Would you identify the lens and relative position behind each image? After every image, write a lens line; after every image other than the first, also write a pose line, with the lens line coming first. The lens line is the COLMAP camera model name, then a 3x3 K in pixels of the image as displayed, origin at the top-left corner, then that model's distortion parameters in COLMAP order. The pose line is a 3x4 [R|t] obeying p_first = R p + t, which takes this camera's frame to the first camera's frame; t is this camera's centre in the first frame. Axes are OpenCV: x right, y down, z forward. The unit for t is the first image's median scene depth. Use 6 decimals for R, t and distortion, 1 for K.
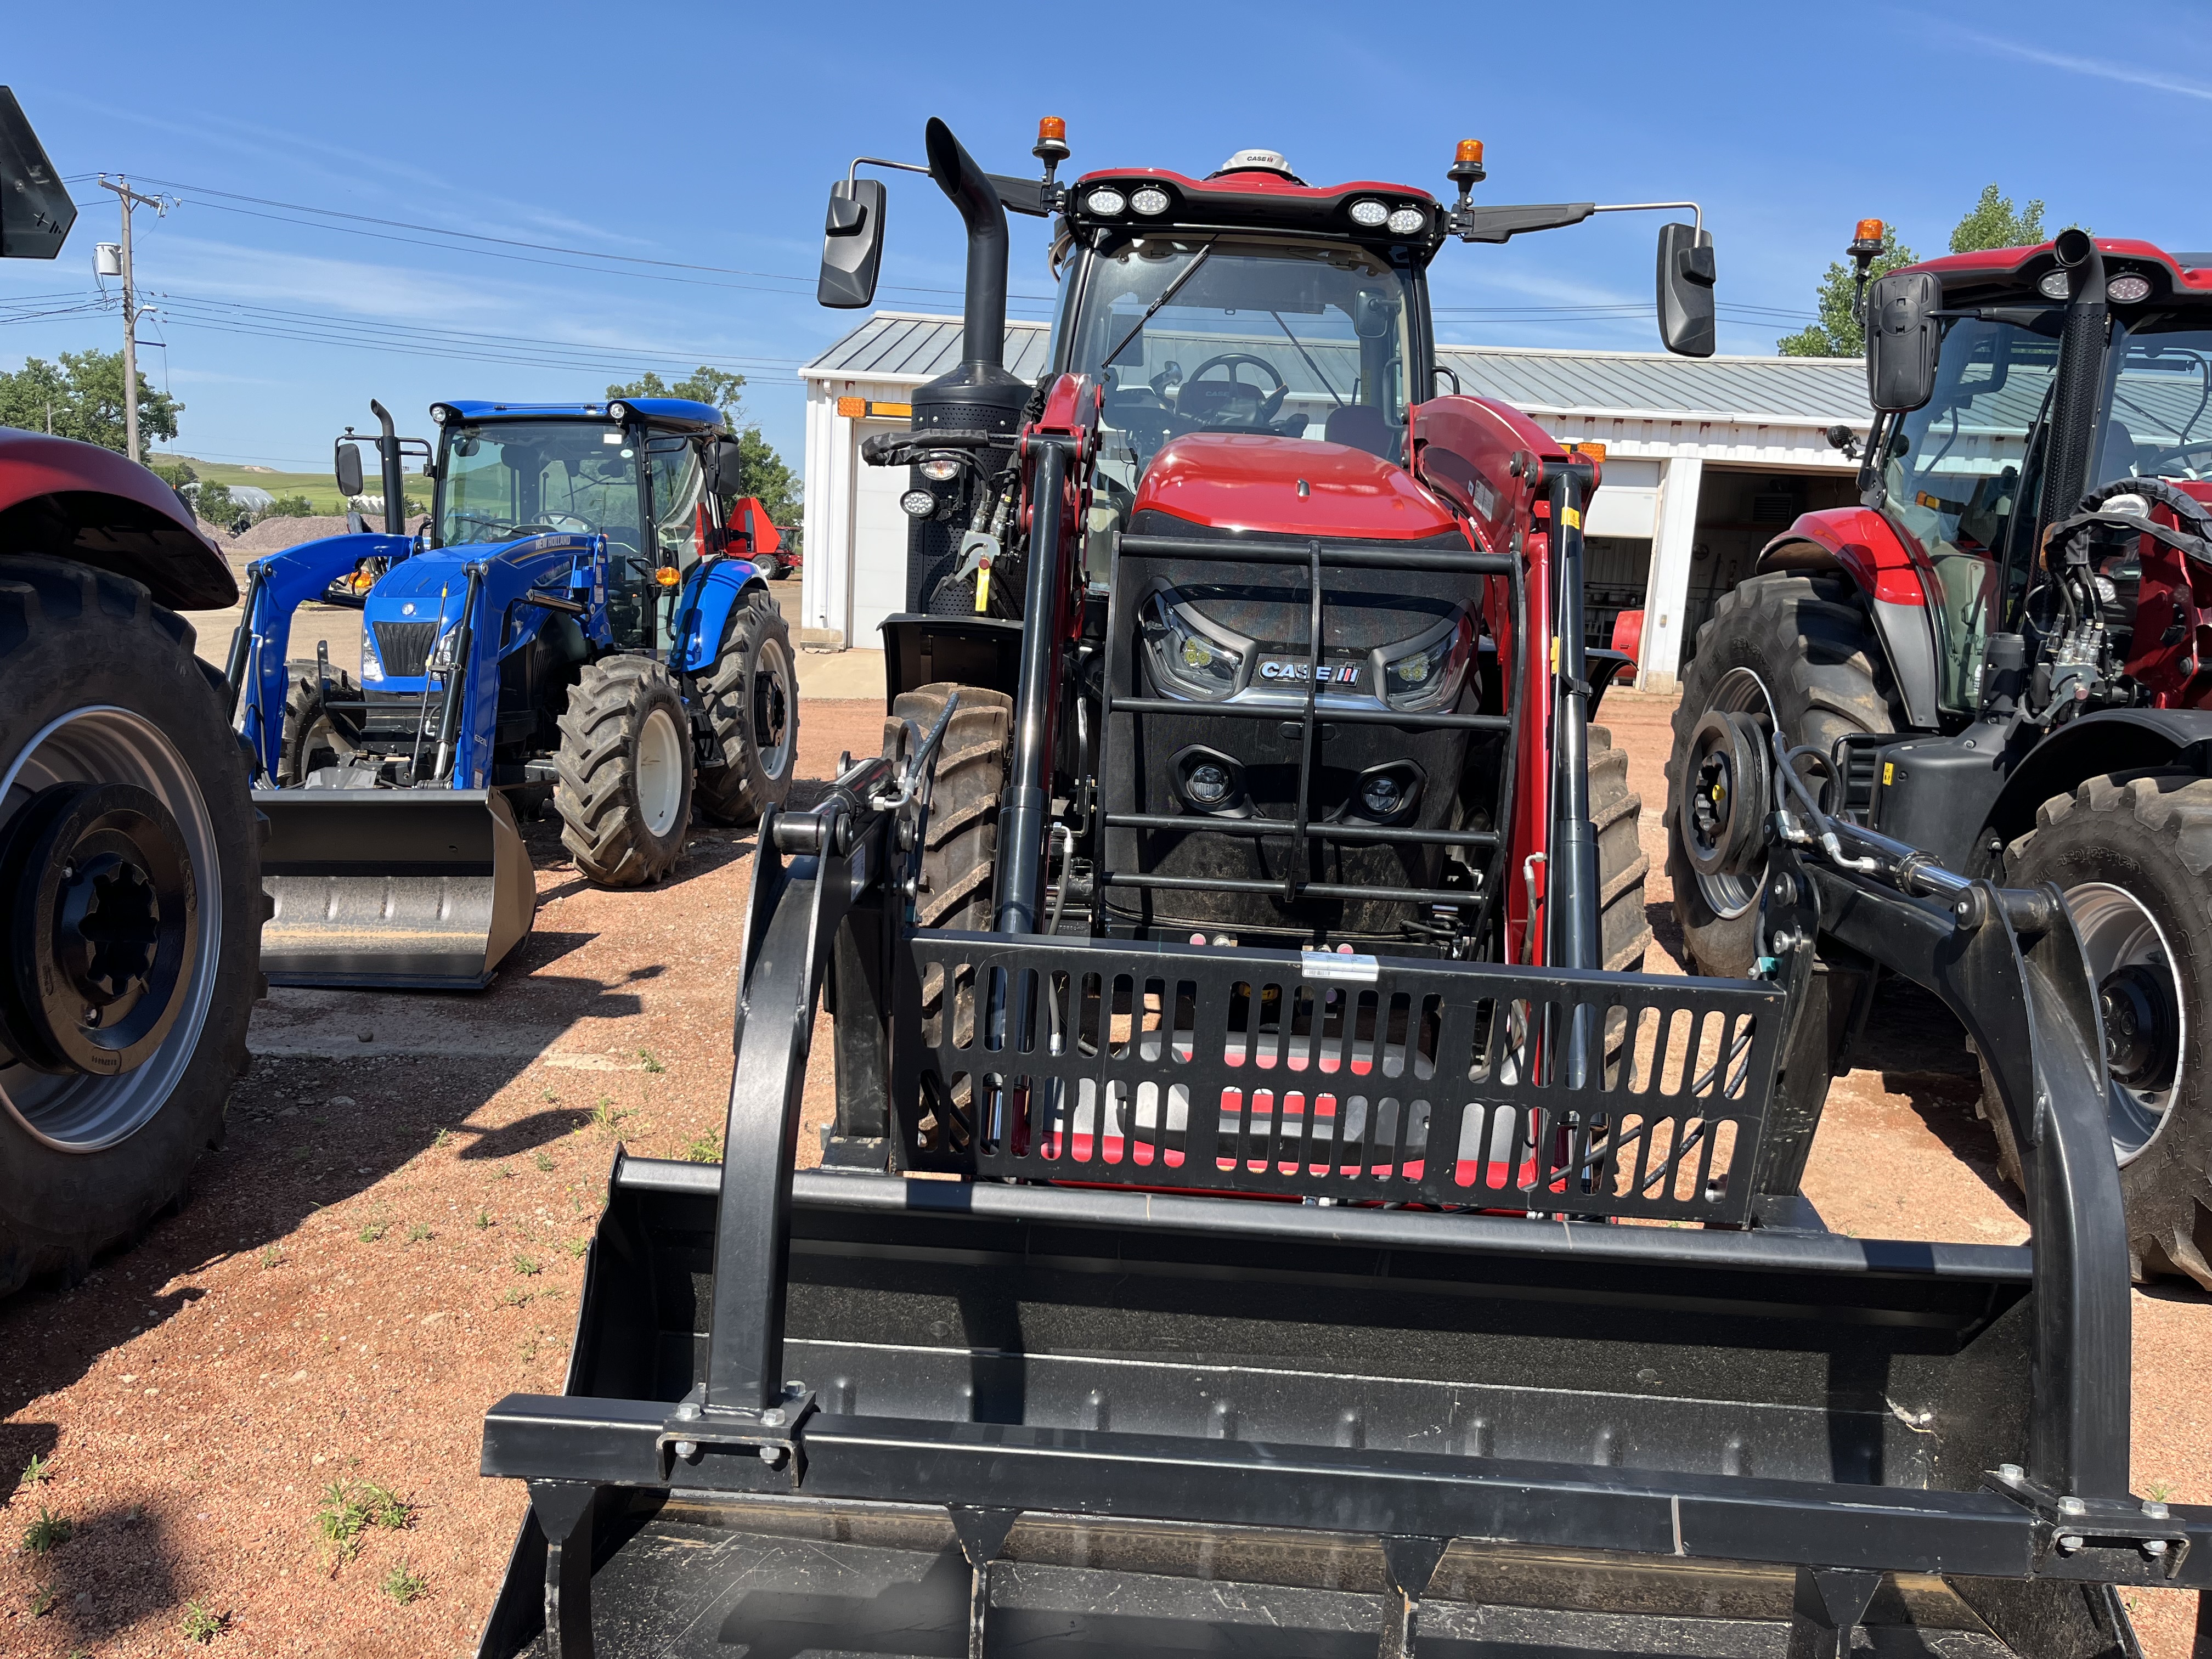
lens RADIAL K [[1671.9, 0, 1078.5], [0, 1671.9, 849.3], [0, 0, 1]] dist [0.060333, -0.101692]
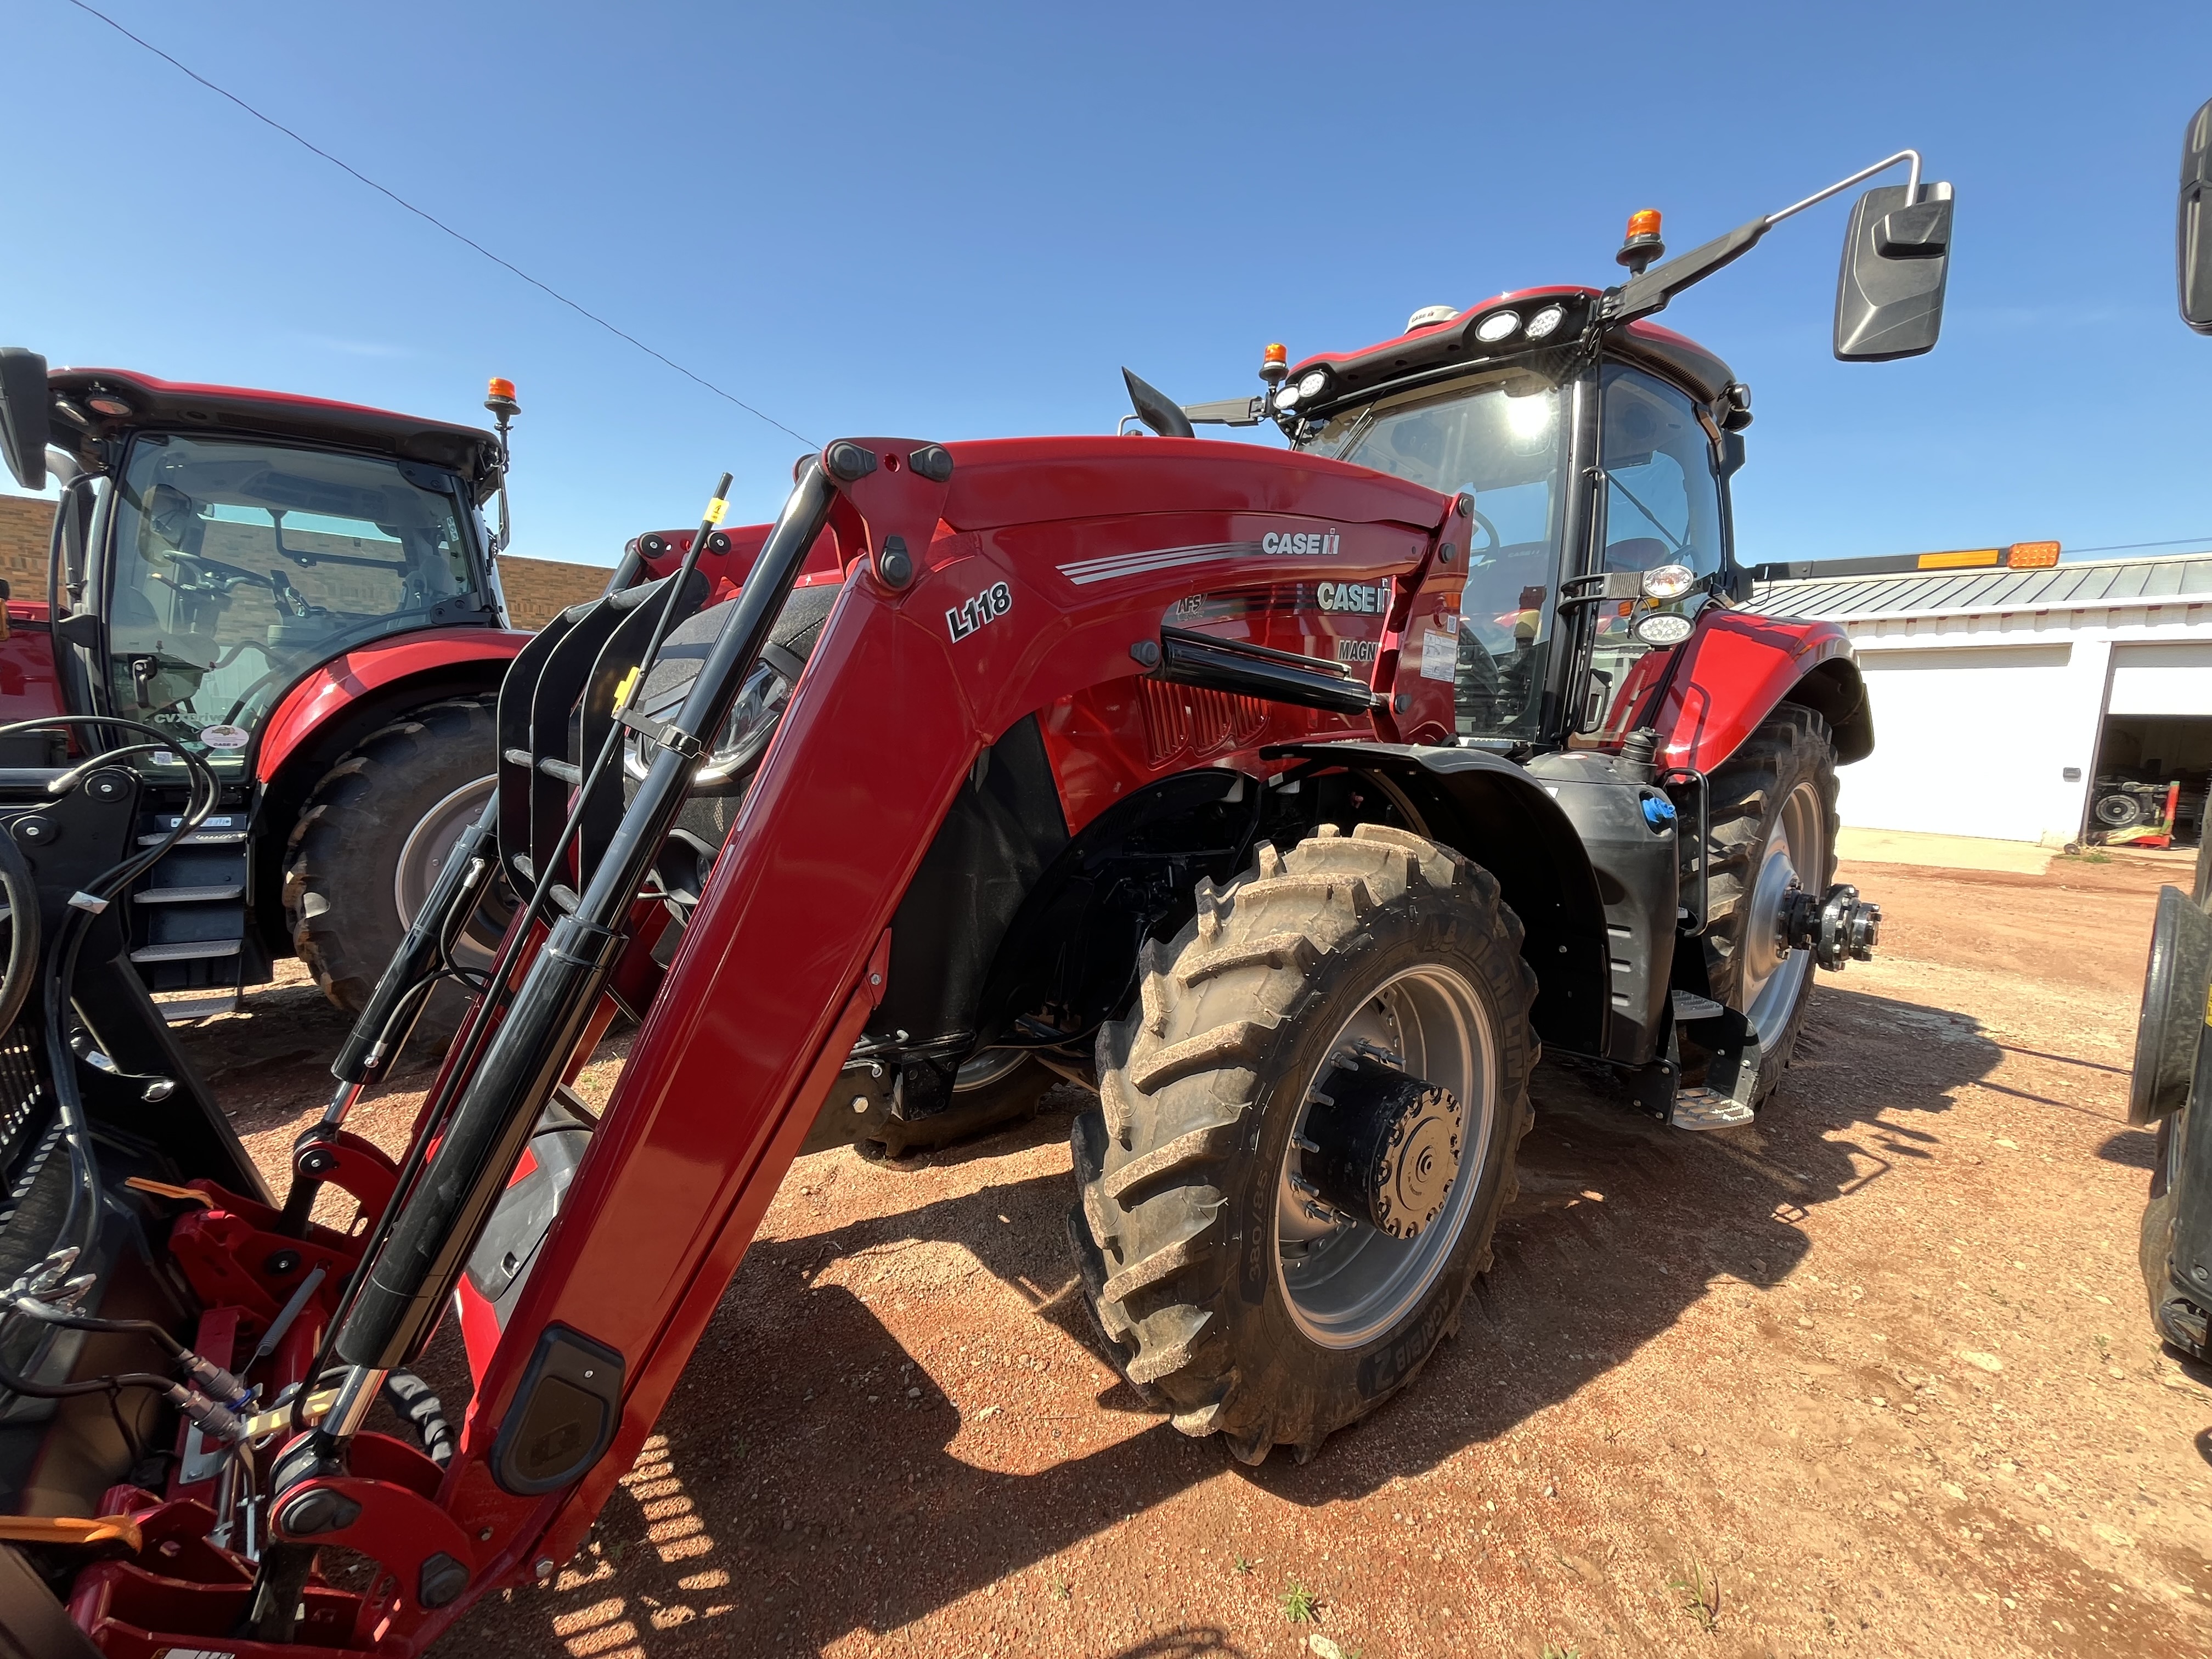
lens RADIAL K [[897.1, 0, 1092.8], [0, 897.1, 830.3], [0, 0, 1]] dist [-0.010096, 0.000269]
pose [[0.670563, 0.059930, -0.739428, 0.419589], [-0.132604, 0.990362, -0.039986, -0.038994], [0.729905, 0.124864, 0.672047, 0.525782]]
